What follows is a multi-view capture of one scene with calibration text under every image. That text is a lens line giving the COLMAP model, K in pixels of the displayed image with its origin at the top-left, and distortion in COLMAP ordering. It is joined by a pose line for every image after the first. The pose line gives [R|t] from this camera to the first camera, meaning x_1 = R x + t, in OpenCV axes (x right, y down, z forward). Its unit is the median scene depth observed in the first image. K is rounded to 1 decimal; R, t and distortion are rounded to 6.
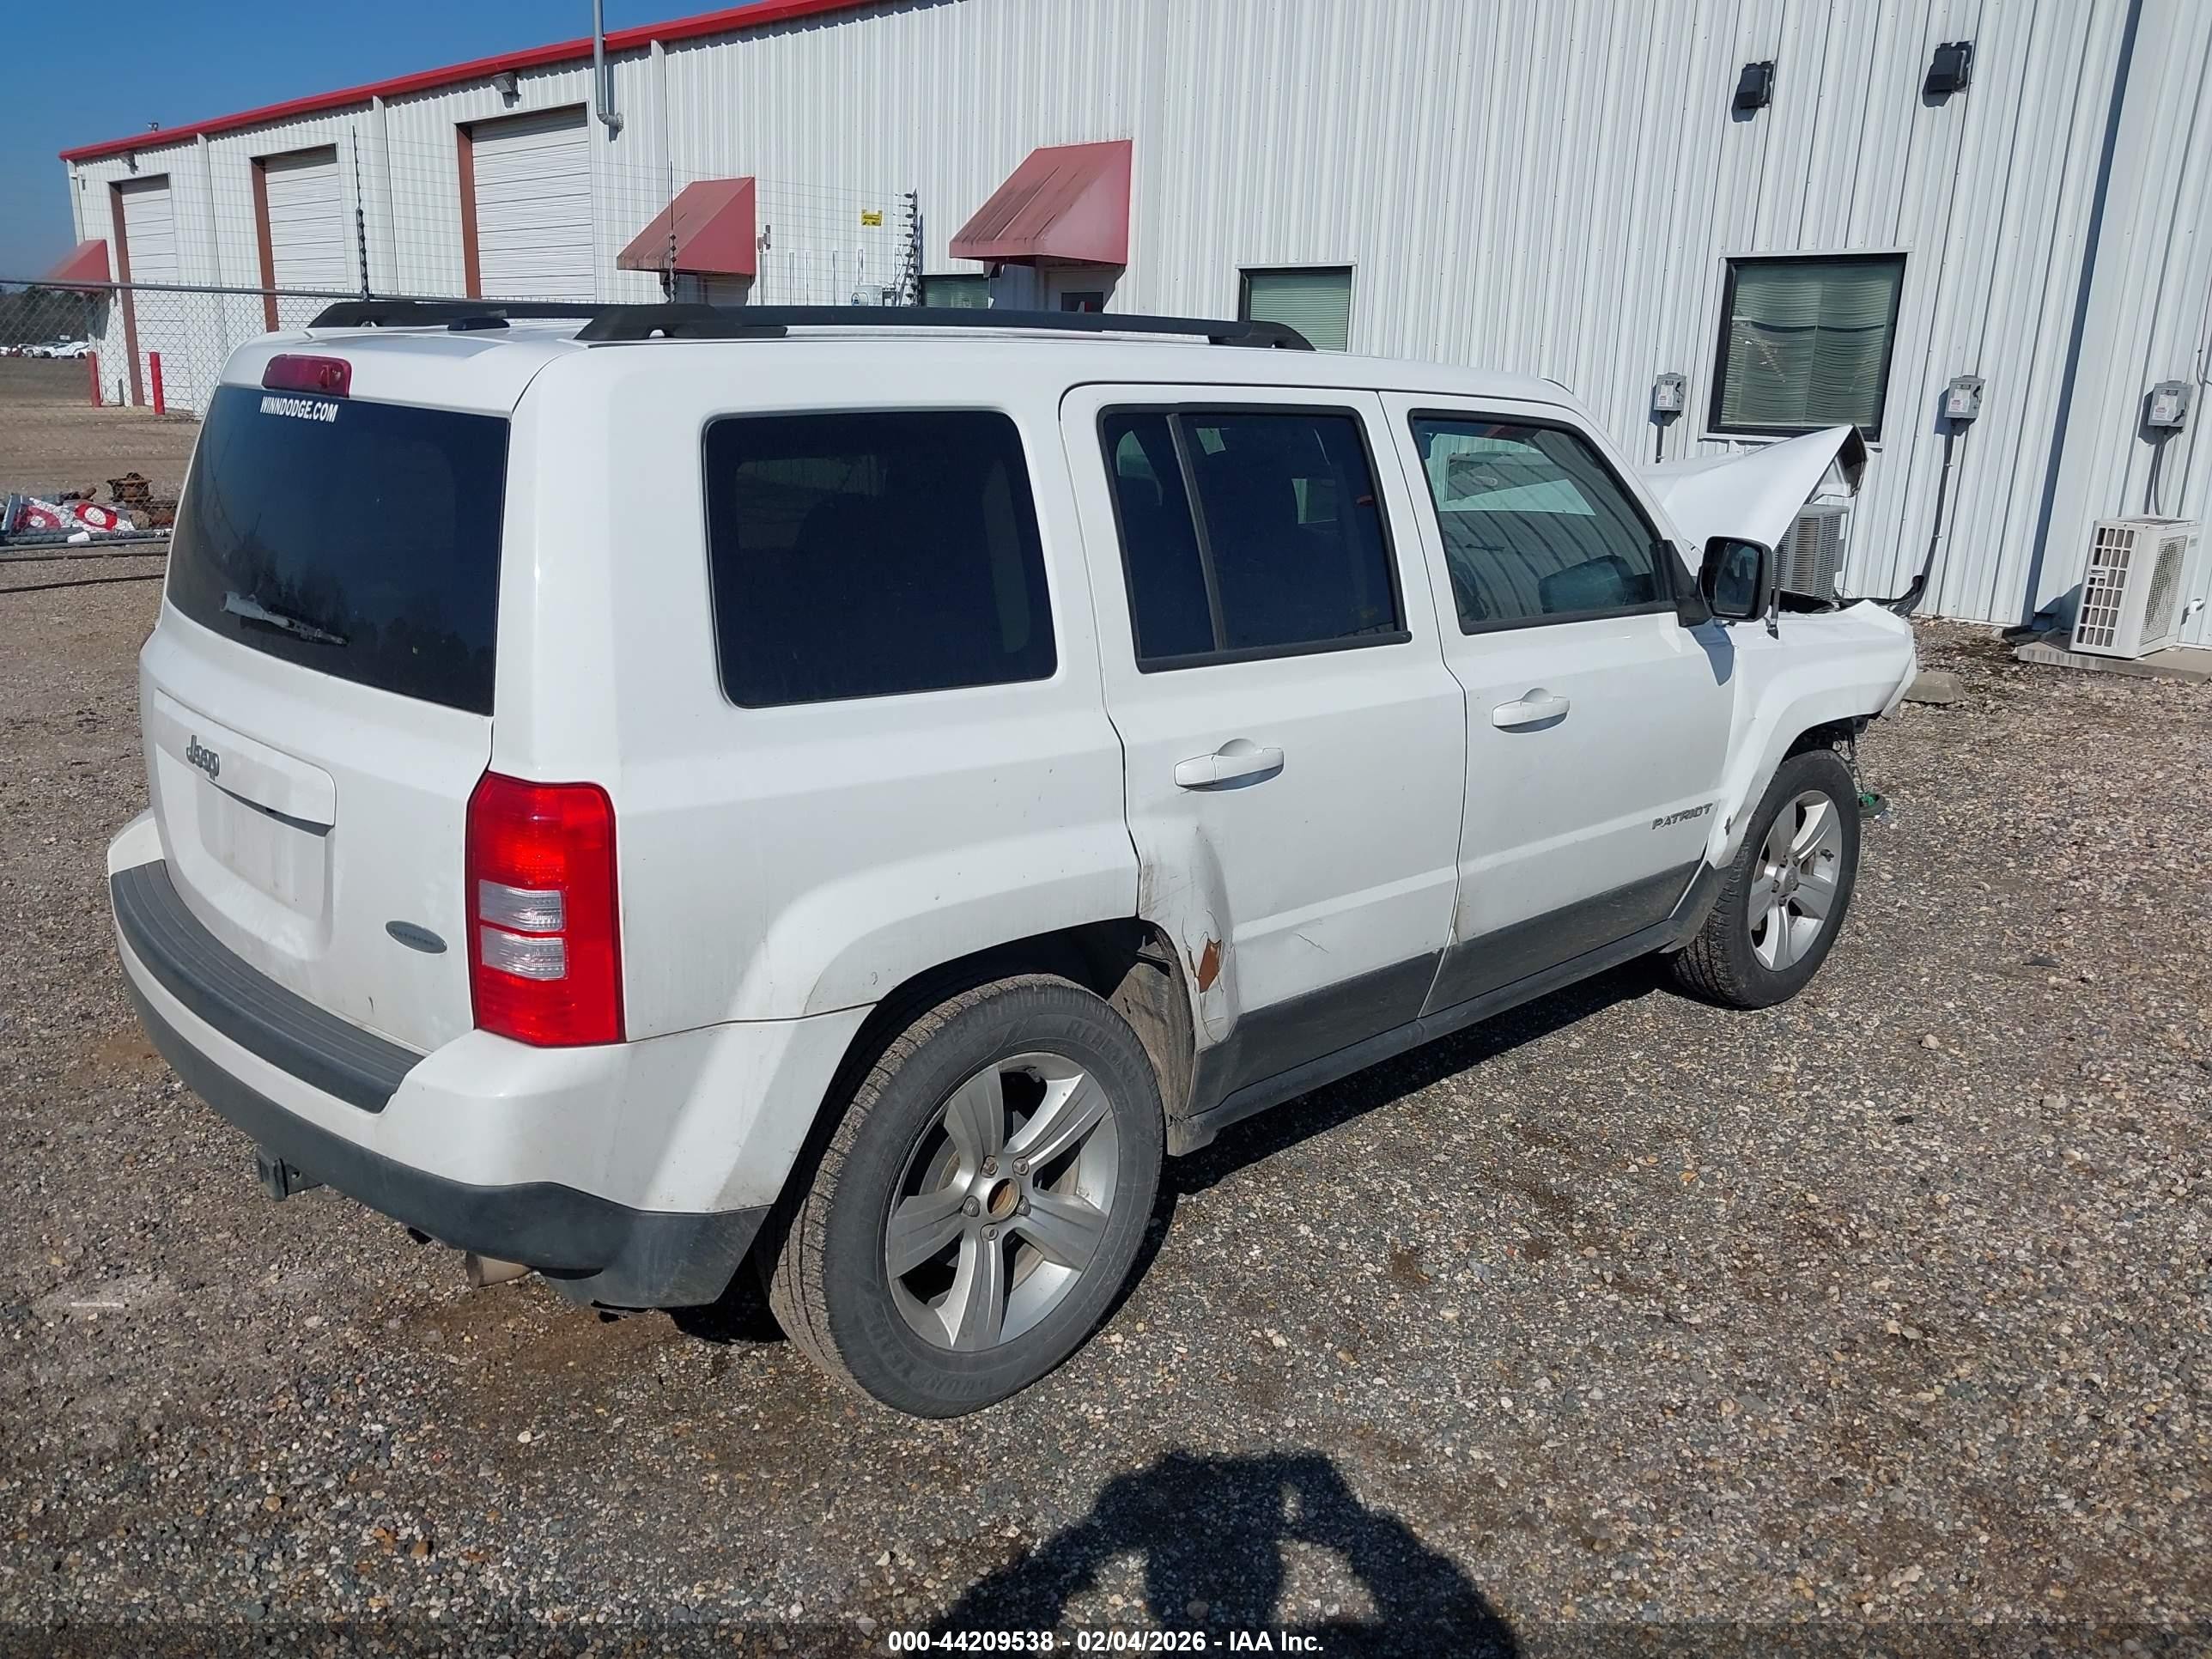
lens RADIAL K [[1712.7, 0, 1100.8], [0, 1712.7, 829.5], [0, 0, 1]] dist [0.007890, -0.011085]
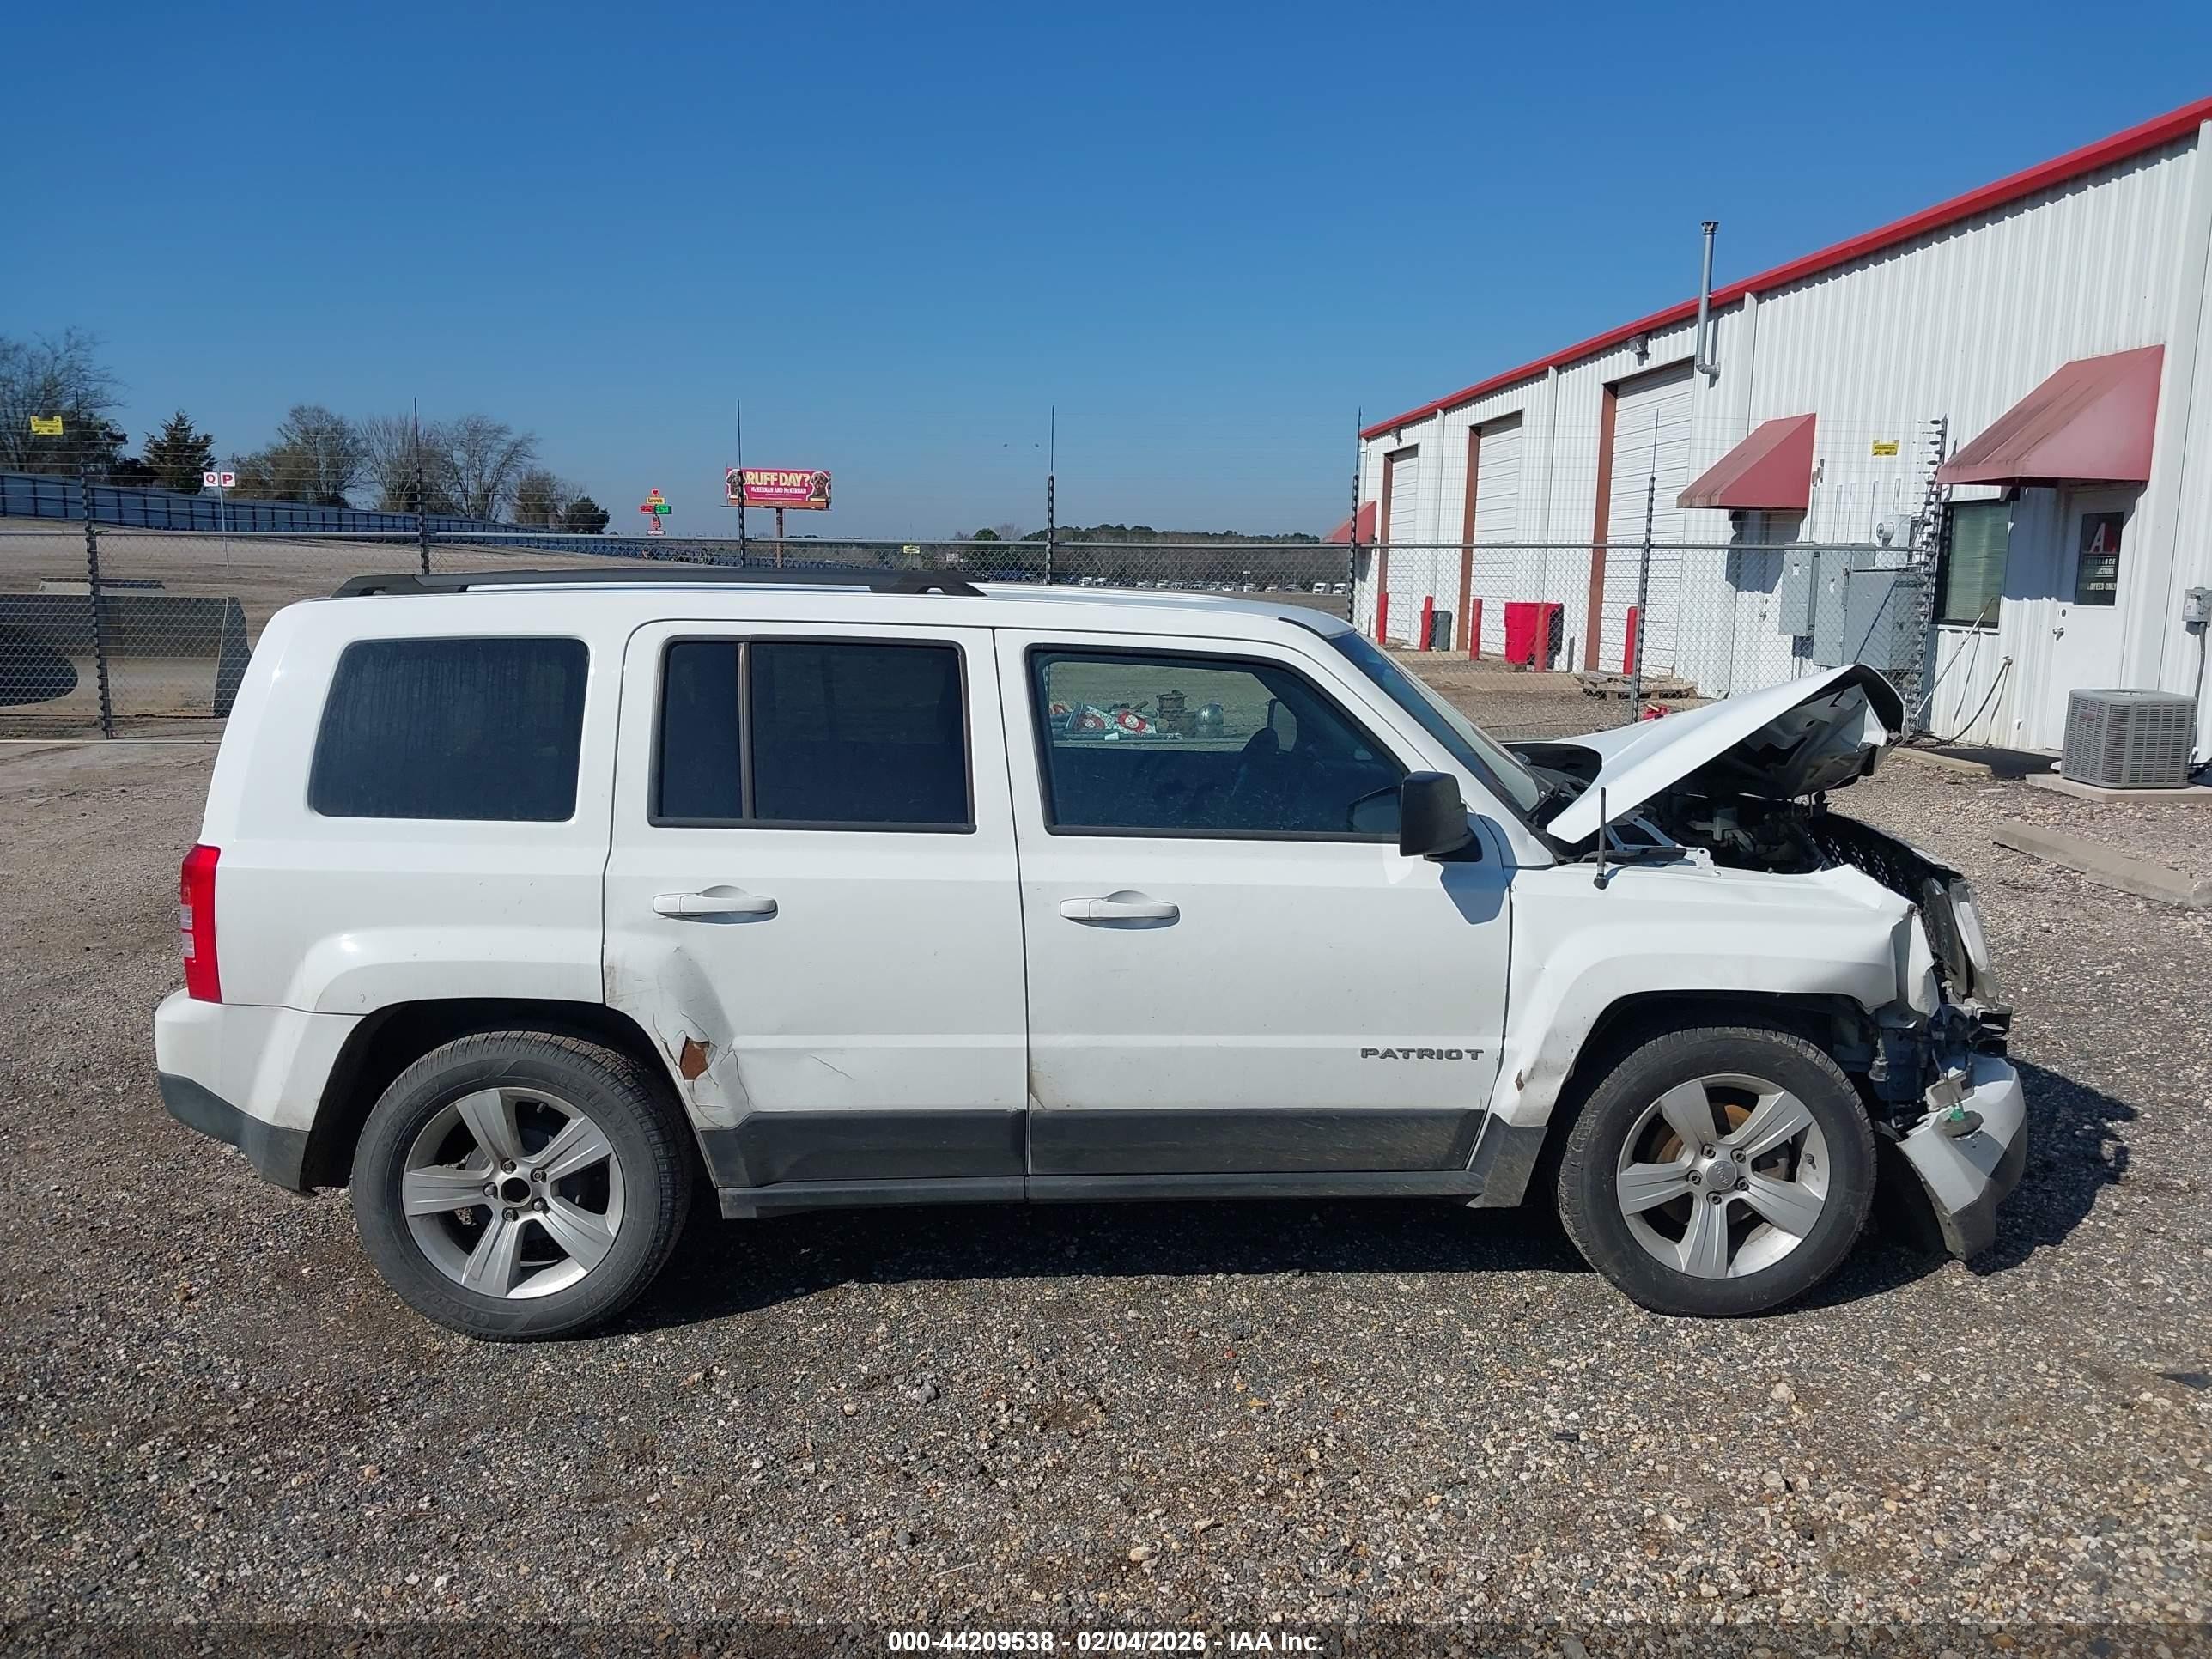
lens RADIAL K [[1712.7, 0, 1103.4], [0, 1712.7, 823.2], [0, 0, 1]] dist [0.007890, -0.011085]
pose [[0.759724, 0.074052, -0.646015, 0.656151], [-0.159851, 0.984276, -0.075160, -0.027946], [0.630291, 0.160367, 0.759615, 0.105997]]
